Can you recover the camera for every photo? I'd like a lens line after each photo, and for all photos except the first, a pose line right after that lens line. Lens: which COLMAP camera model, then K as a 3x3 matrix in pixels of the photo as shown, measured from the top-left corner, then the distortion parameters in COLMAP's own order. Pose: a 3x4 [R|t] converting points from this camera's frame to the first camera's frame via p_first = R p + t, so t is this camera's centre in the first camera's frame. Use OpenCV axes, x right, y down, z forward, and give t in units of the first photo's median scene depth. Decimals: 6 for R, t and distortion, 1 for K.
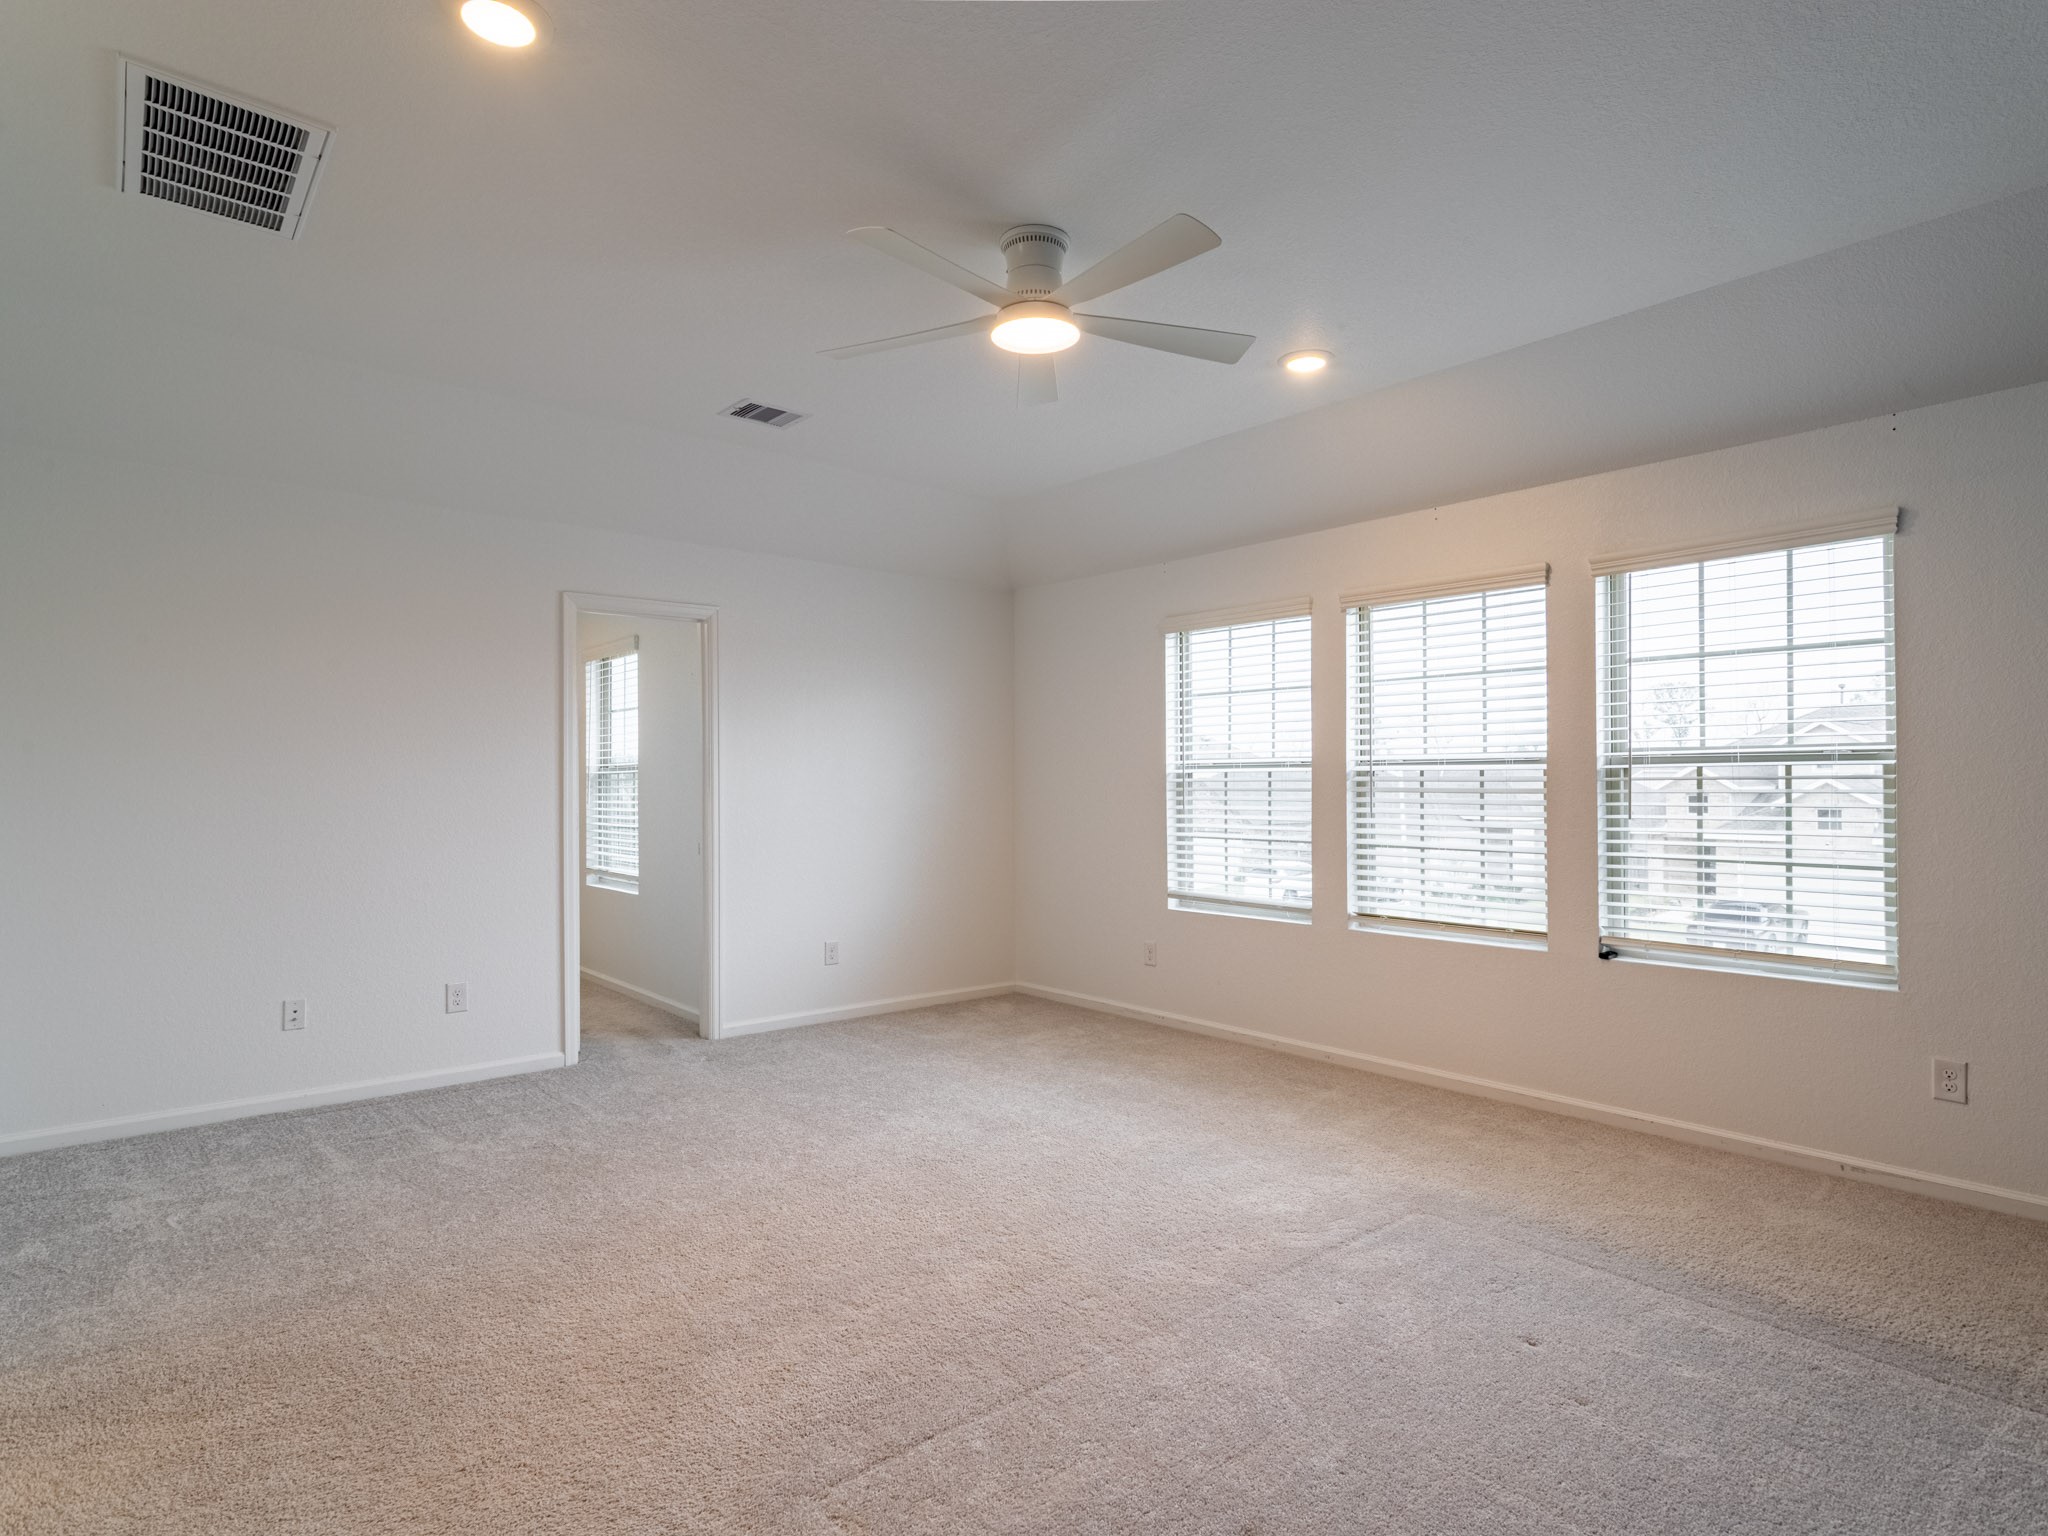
lens RADIAL K [[1092.5, 0, 1117.0], [0, 1092.5, 761.1], [0, 0, 1]] dist [-0.002724, 0.005026]
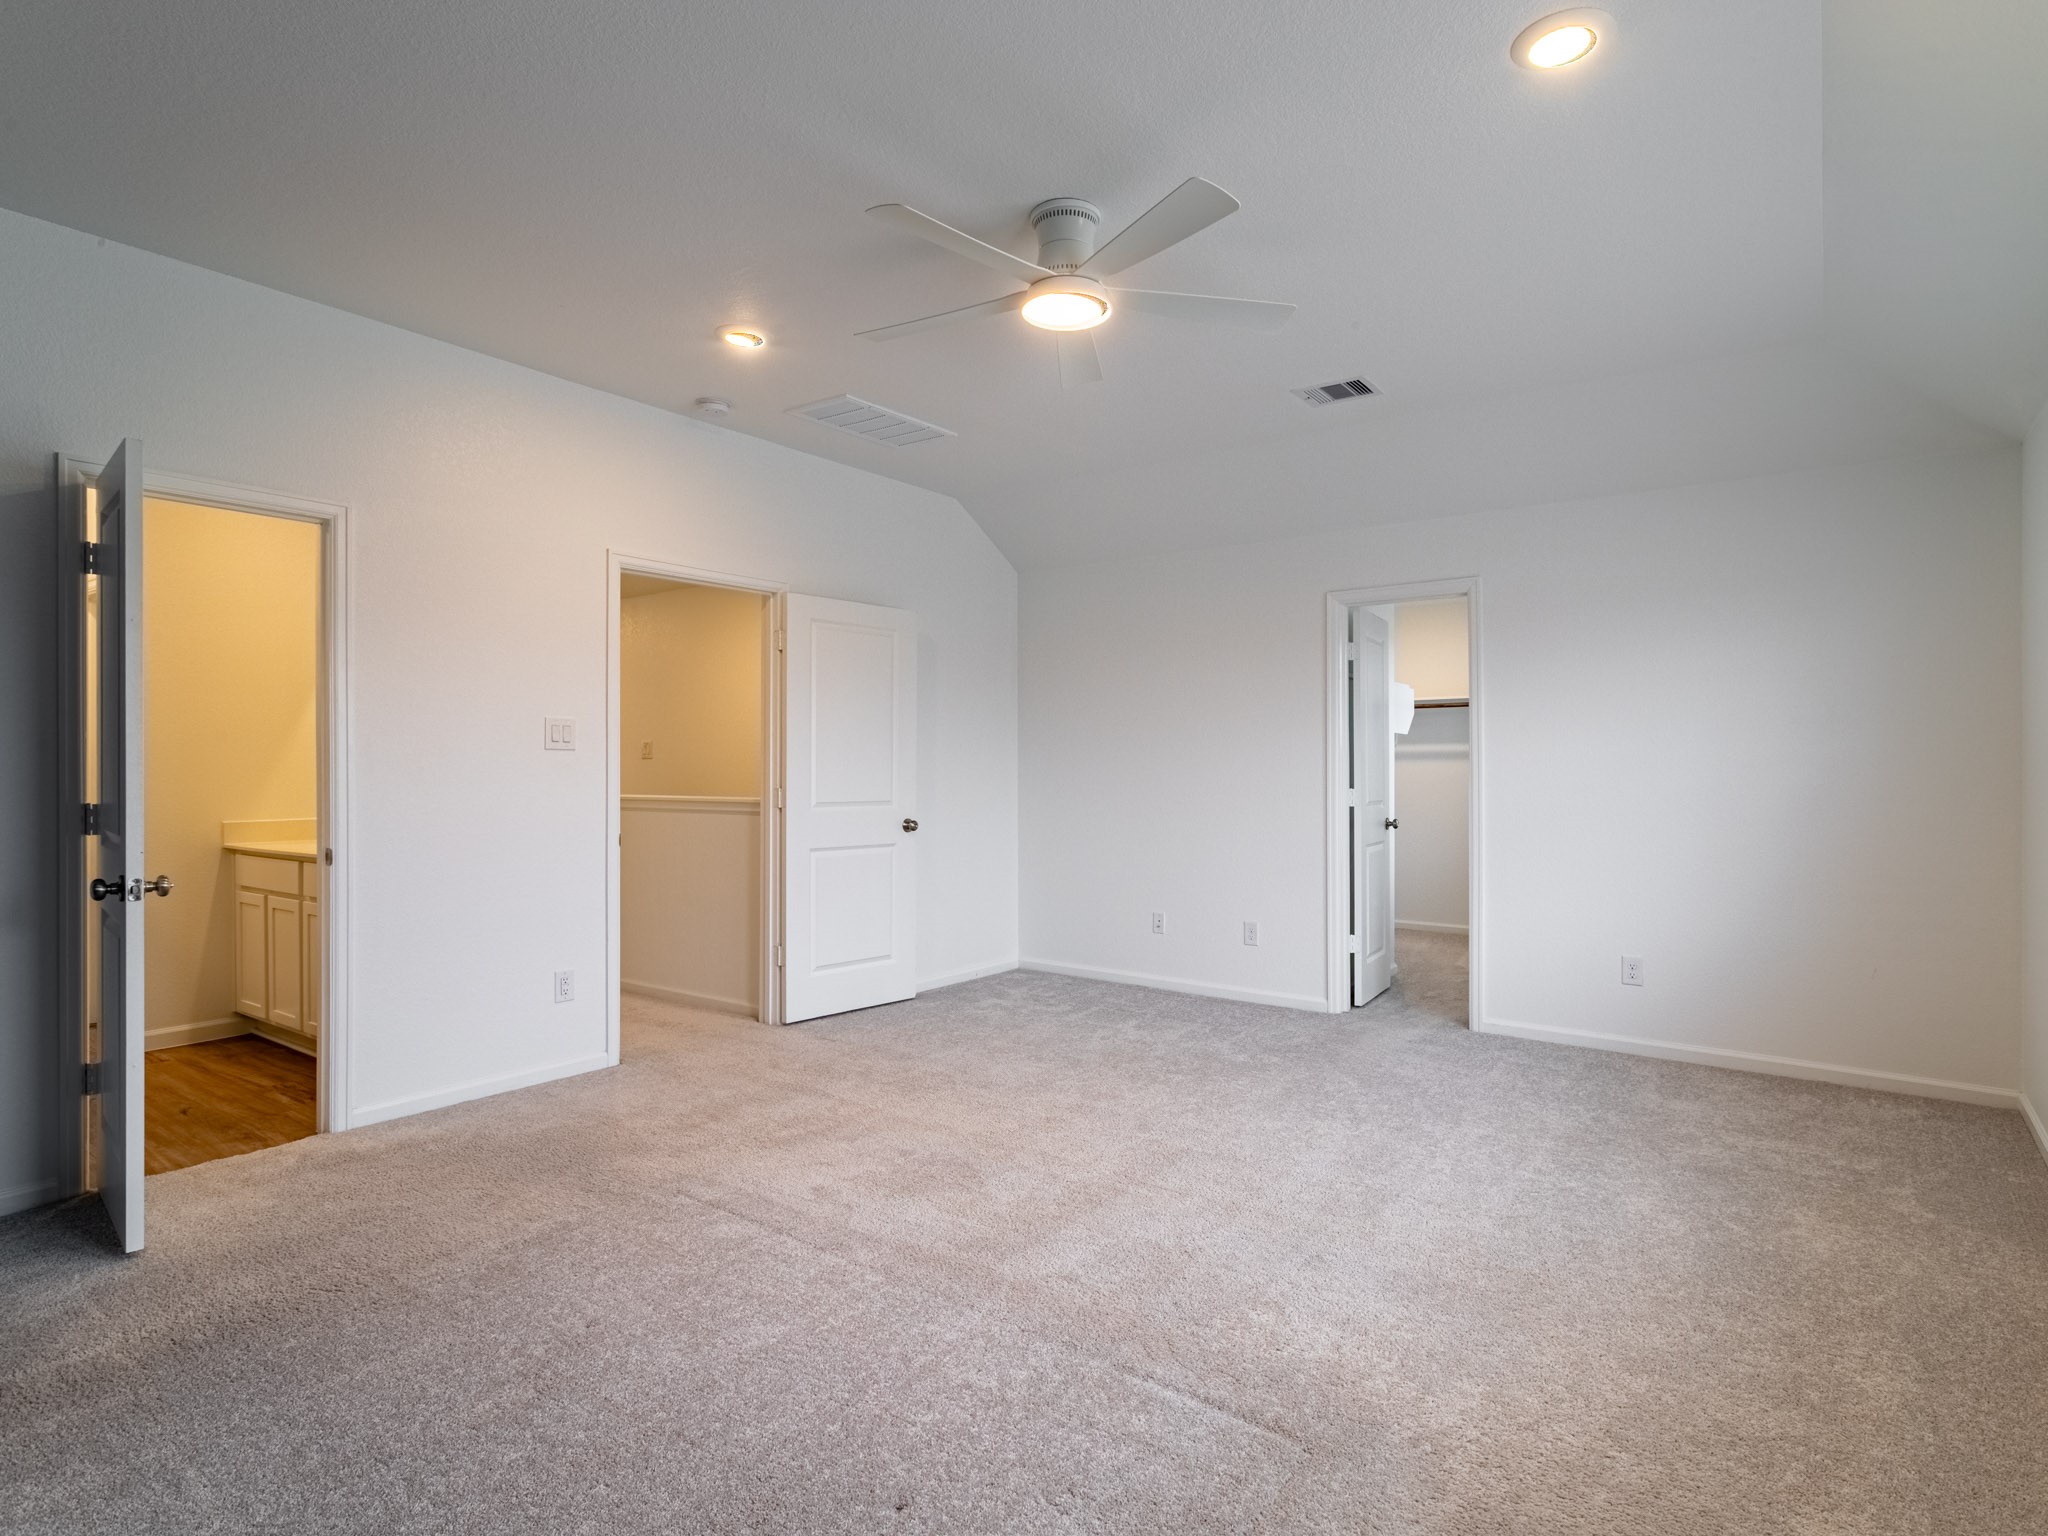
lens RADIAL K [[1092.5, 0, 1023.0], [0, 1092.5, 766.4], [0, 0, 1]] dist [-0.002724, 0.005026]
pose [[0.155849, -0.007293, -0.987754, 0.602935], [0.015363, 0.999870, -0.004959, 0.025100], [0.987661, -0.014402, 0.155941, 0.542726]]
